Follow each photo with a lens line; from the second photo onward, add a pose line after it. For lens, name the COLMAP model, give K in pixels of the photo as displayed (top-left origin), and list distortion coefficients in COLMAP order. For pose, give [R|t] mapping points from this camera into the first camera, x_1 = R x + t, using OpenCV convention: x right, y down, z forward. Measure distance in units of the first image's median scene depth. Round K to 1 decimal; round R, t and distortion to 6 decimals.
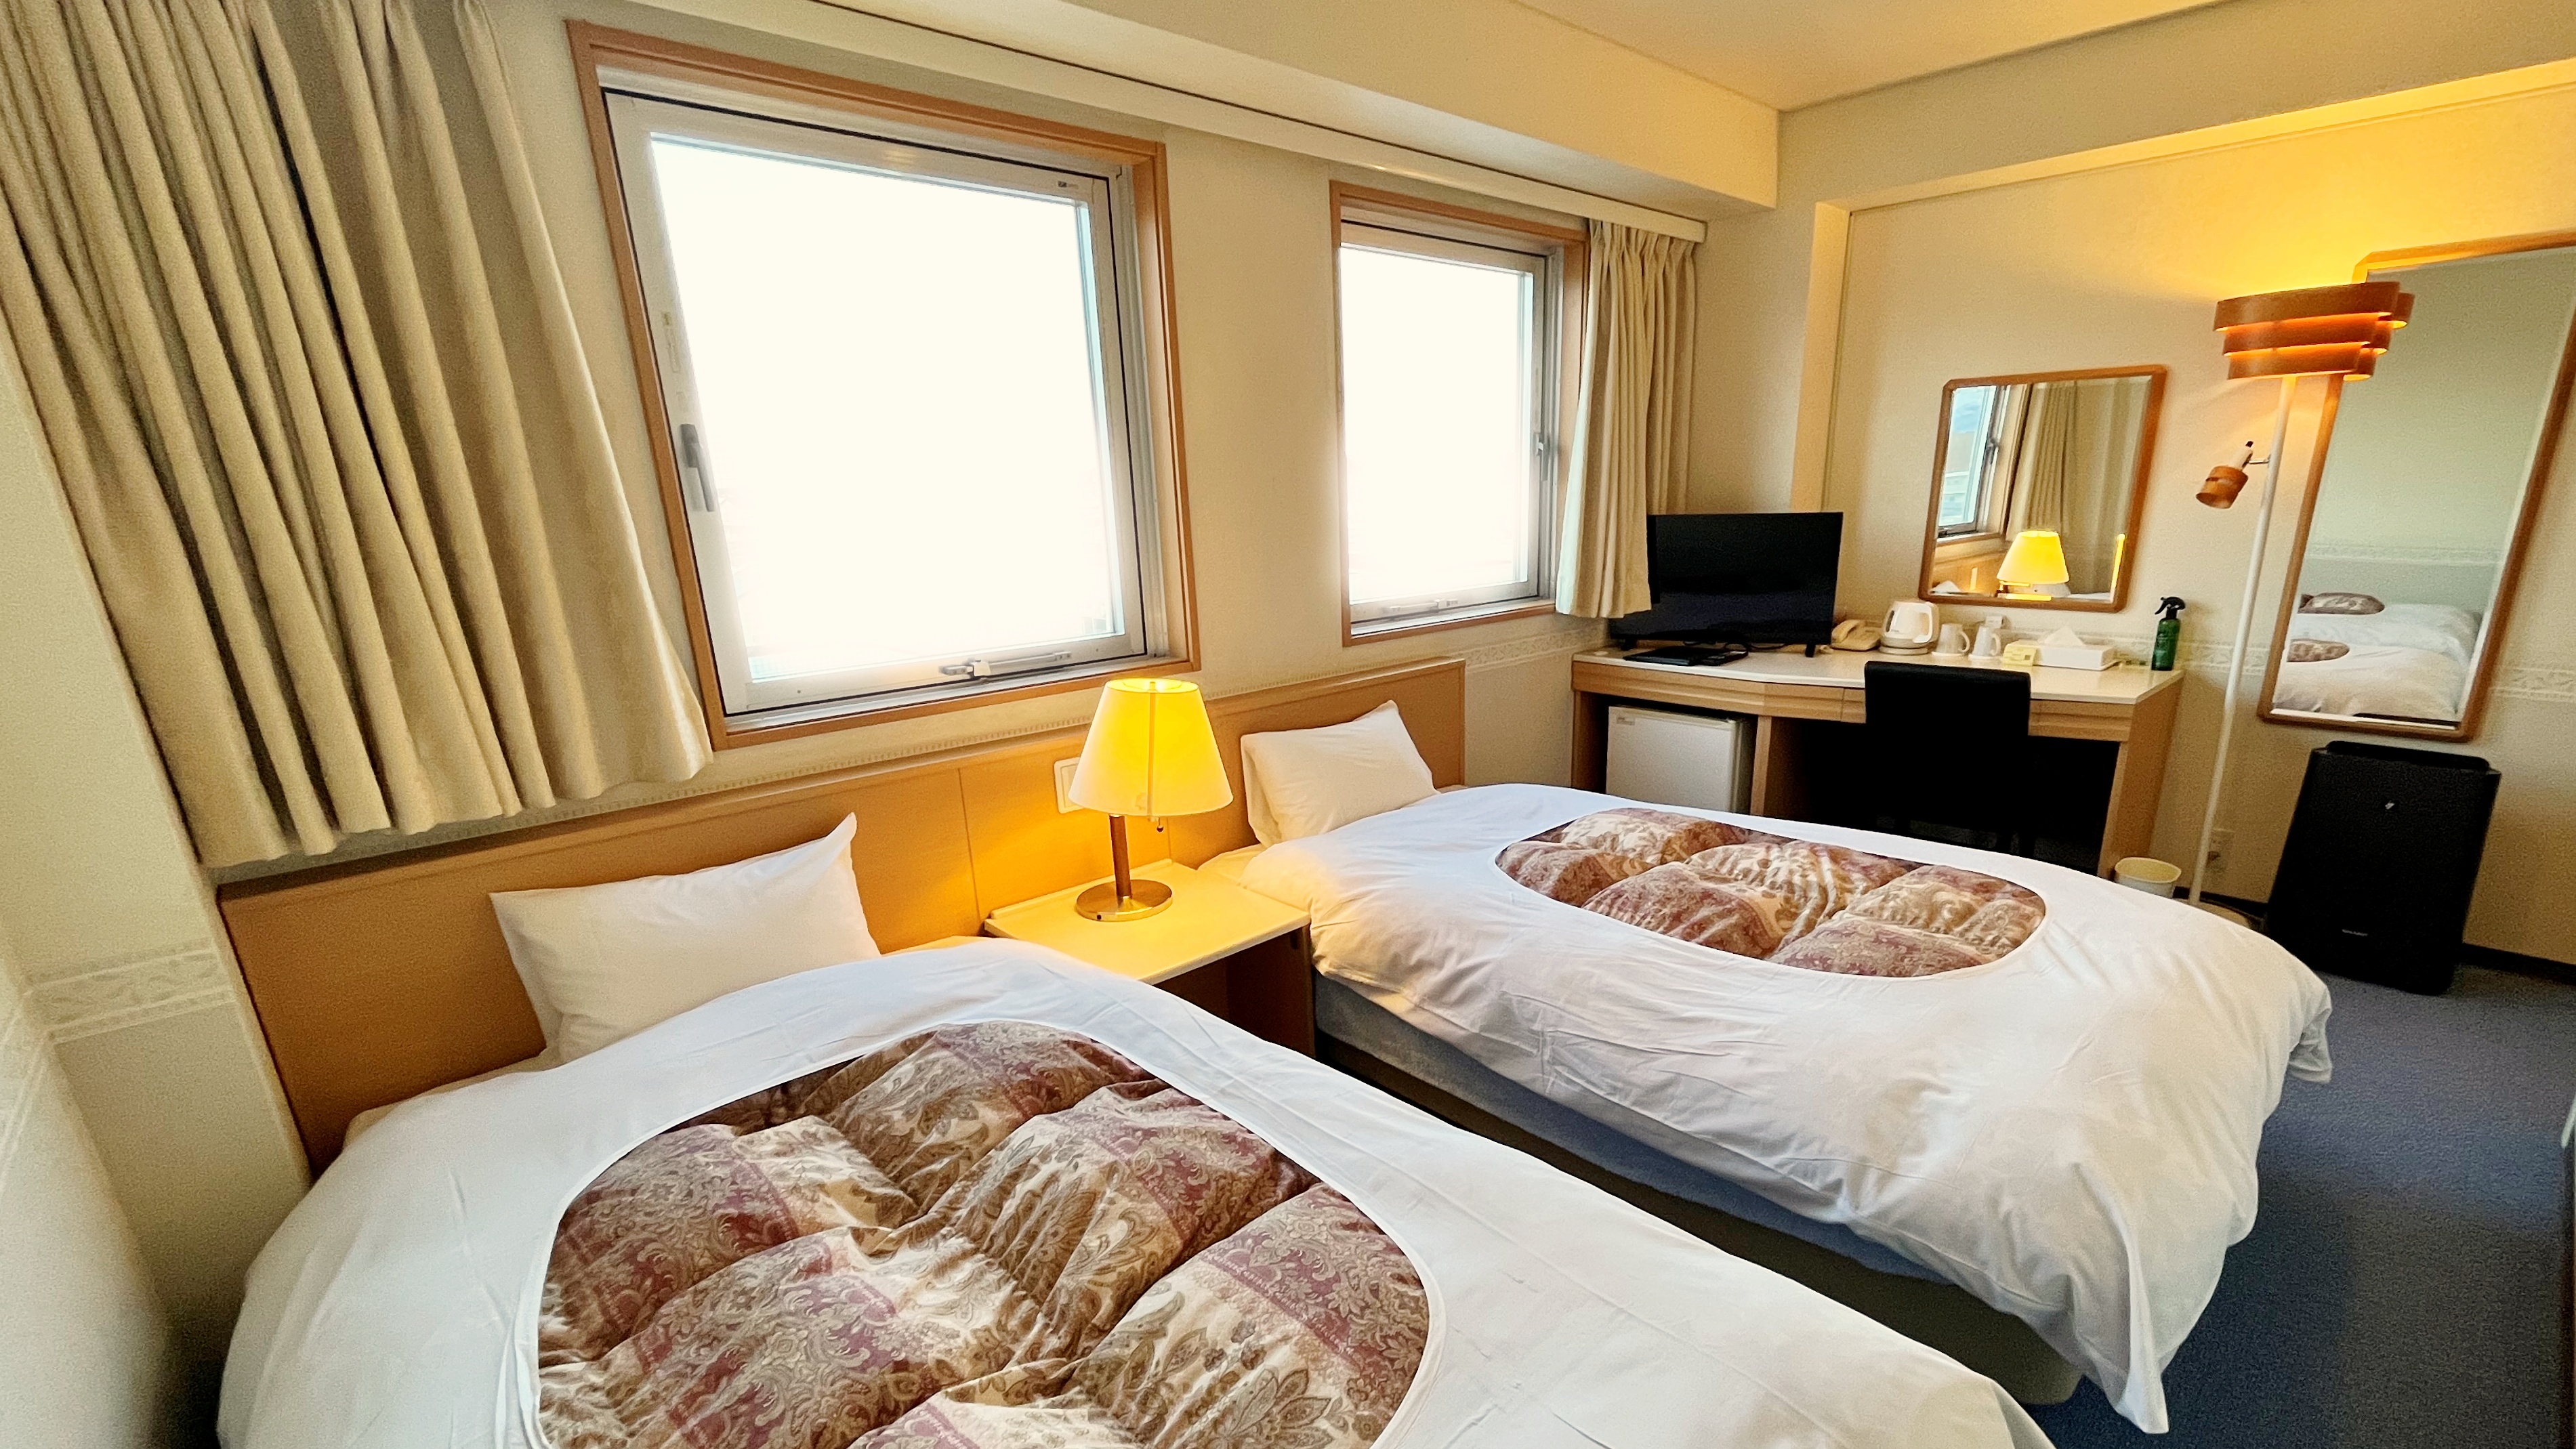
lens RADIAL K [[1029.2, 0, 1288.0], [0, 1029.2, 724.5], [0, 0, 1]] dist [0.000110, 0.000001]
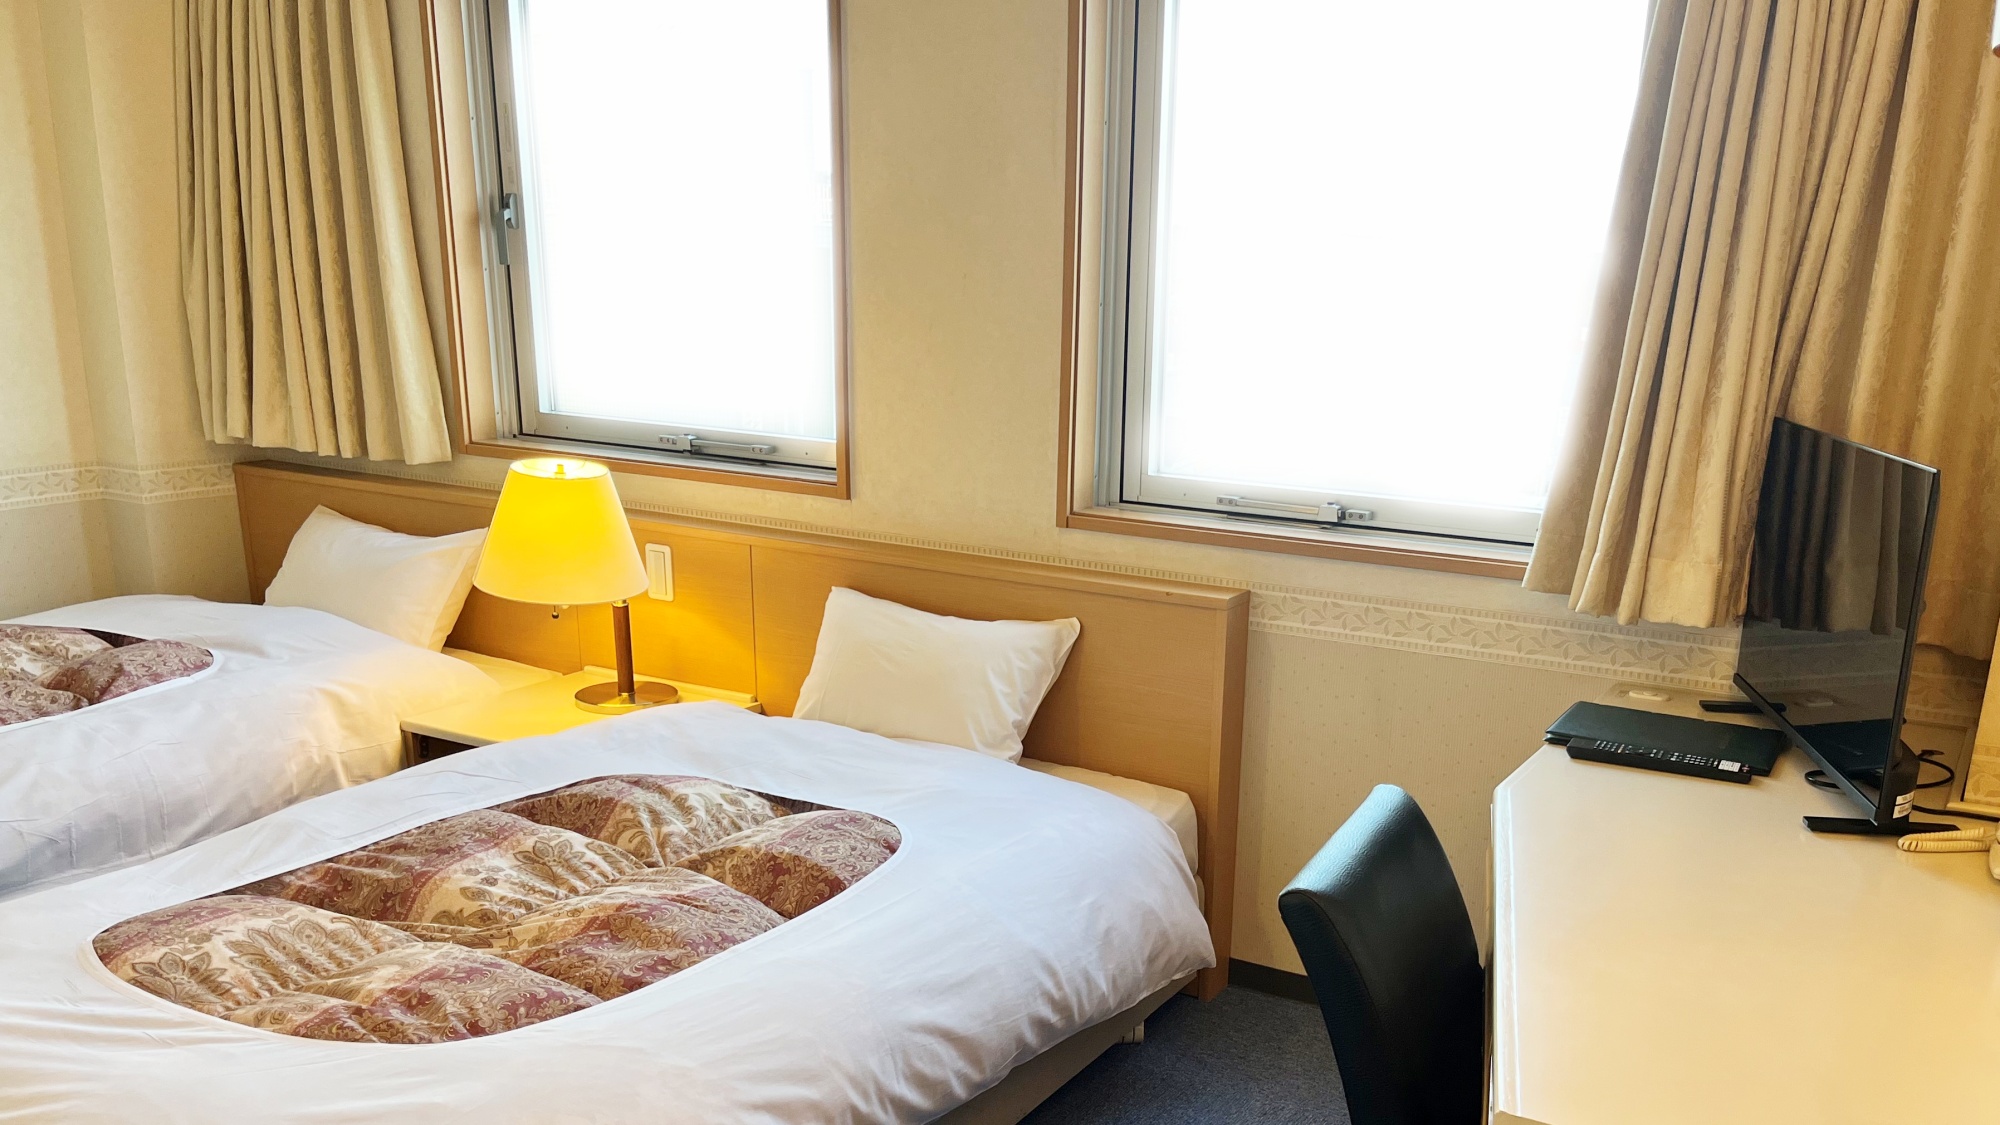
lens RADIAL K [[1507.2, 0, 1000.0], [0, 1507.2, 562.5], [0, 0, 1]] dist [0.107380, -0.157038]
pose [[0.416191, 0.238229, -0.877515, 1.193697], [-0.248328, 0.958160, 0.142345, -0.236327], [0.874710, 0.158669, 0.457937, 0.639362]]
